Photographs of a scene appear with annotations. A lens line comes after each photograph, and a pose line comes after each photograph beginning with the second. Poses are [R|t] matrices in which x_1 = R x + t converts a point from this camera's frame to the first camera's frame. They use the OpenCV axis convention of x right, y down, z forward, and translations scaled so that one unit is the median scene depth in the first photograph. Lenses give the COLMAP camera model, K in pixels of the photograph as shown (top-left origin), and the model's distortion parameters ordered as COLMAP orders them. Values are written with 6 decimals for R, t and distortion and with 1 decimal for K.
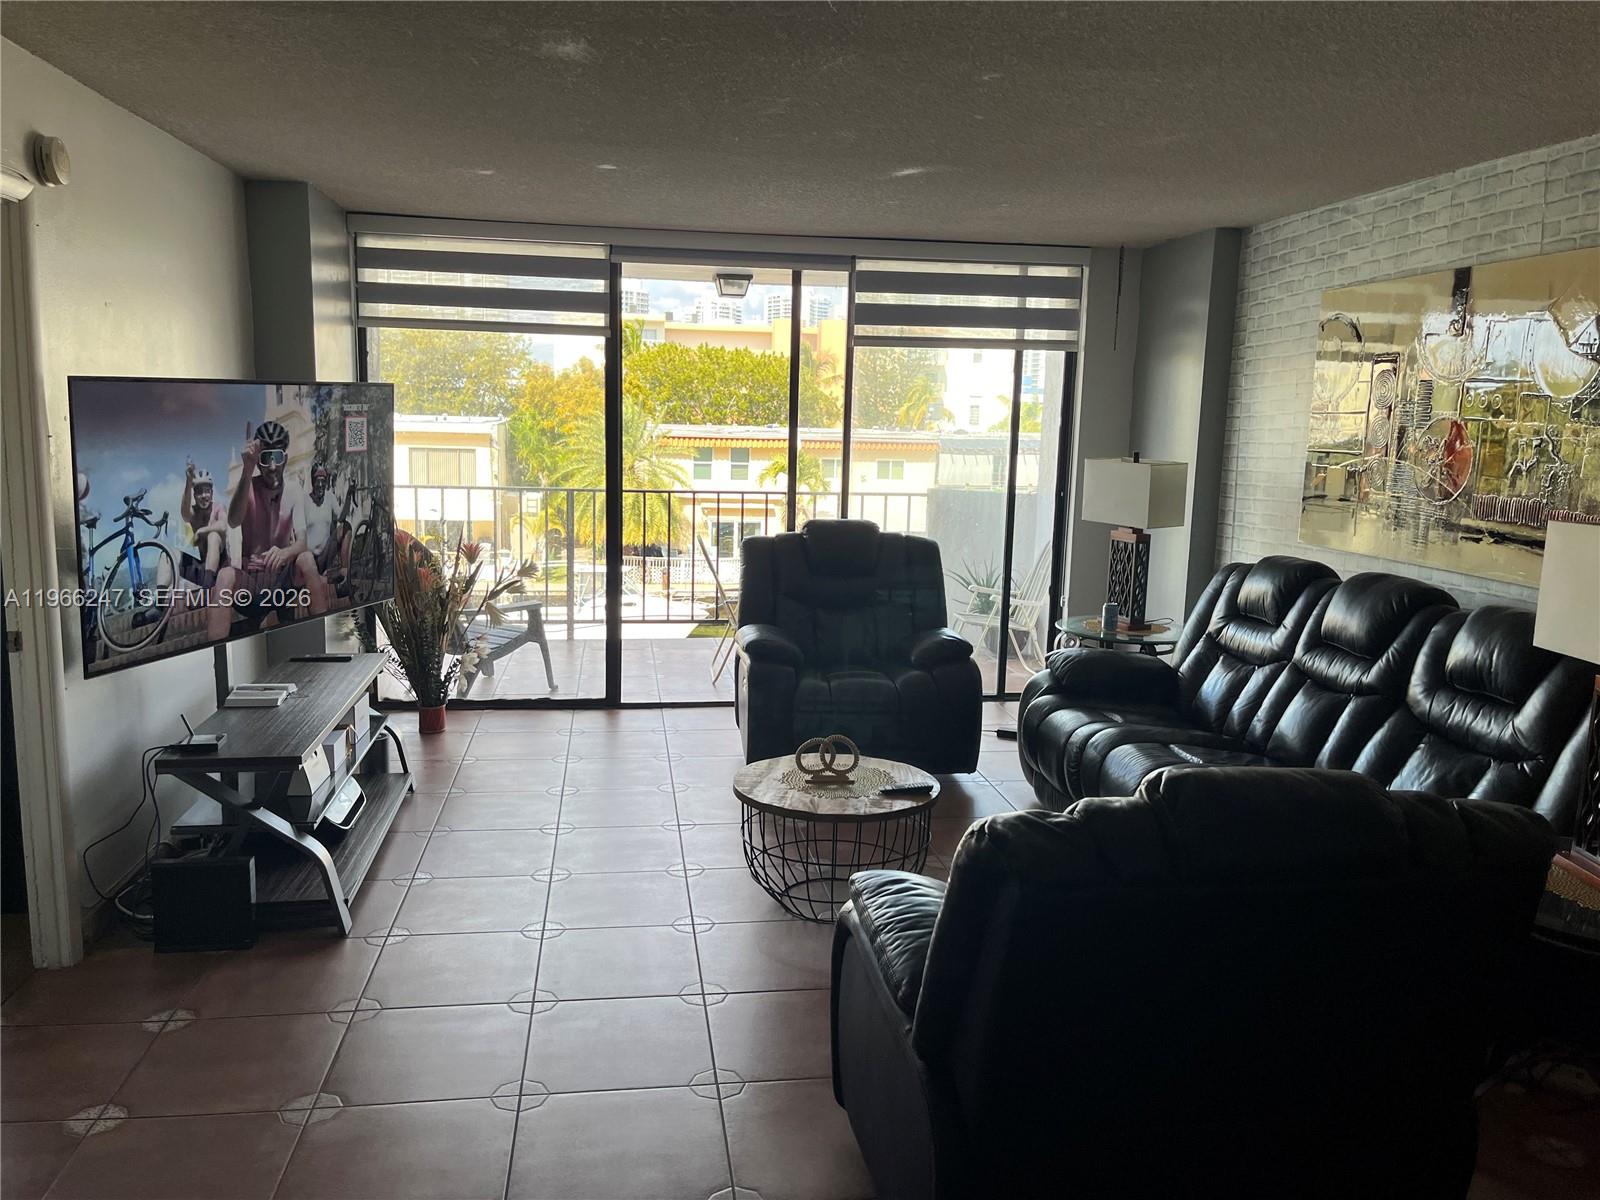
lens RADIAL K [[1227.6, 0, 796.8], [0, 1227.6, 619.6], [0, 0, 1]] dist [0.040478, -0.031930]
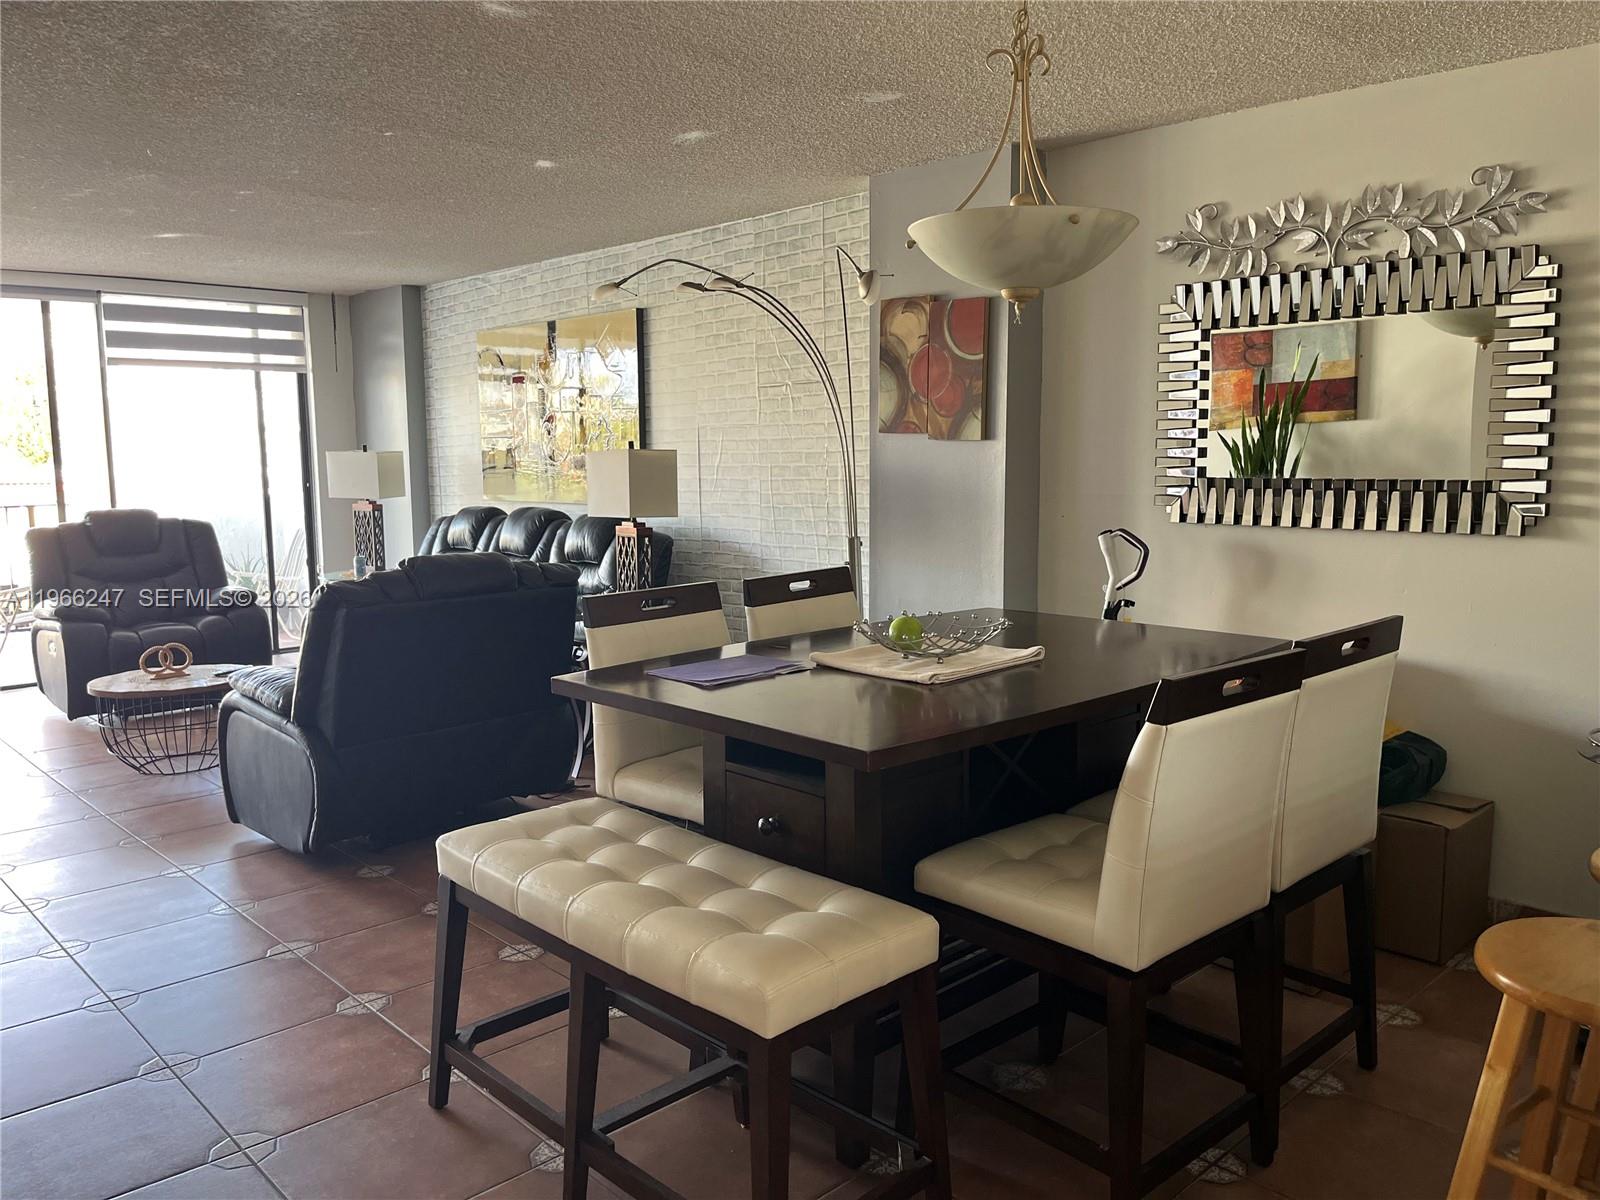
lens RADIAL K [[1227.6, 0, 772.3], [0, 1227.6, 611.9], [0, 0, 1]] dist [0.040478, -0.031930]
pose [[0.828259, -0.102717, 0.550851, -0.117139], [0.120743, 0.992677, 0.003554, 0.093600], [-0.547182, 0.063568, 0.834596, -0.361694]]
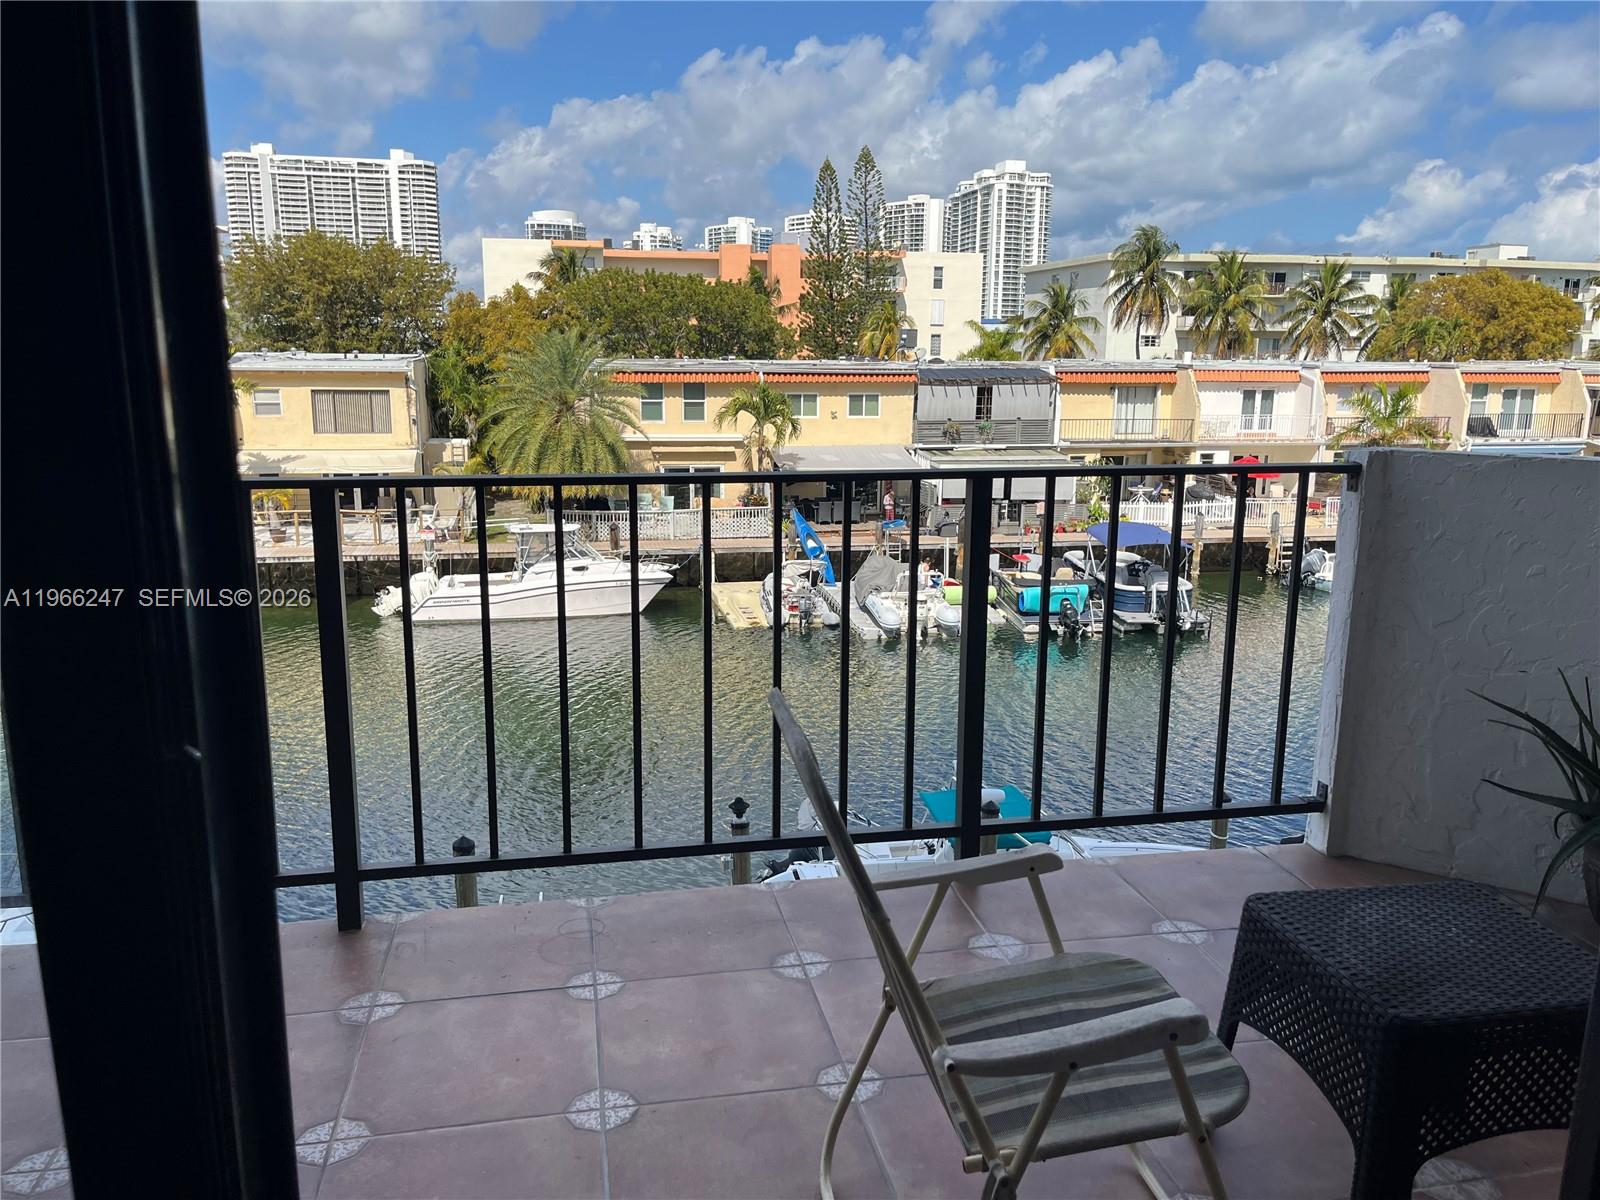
lens RADIAL K [[1227.6, 0, 794.1], [0, 1227.6, 604.8], [0, 0, 1]] dist [0.040478, -0.031930]
pose [[0.998949, -0.026149, 0.037656, -0.011985], [0.024651, 0.998907, 0.039714, -0.014242], [-0.038653, -0.038744, 0.998501, 0.111345]]
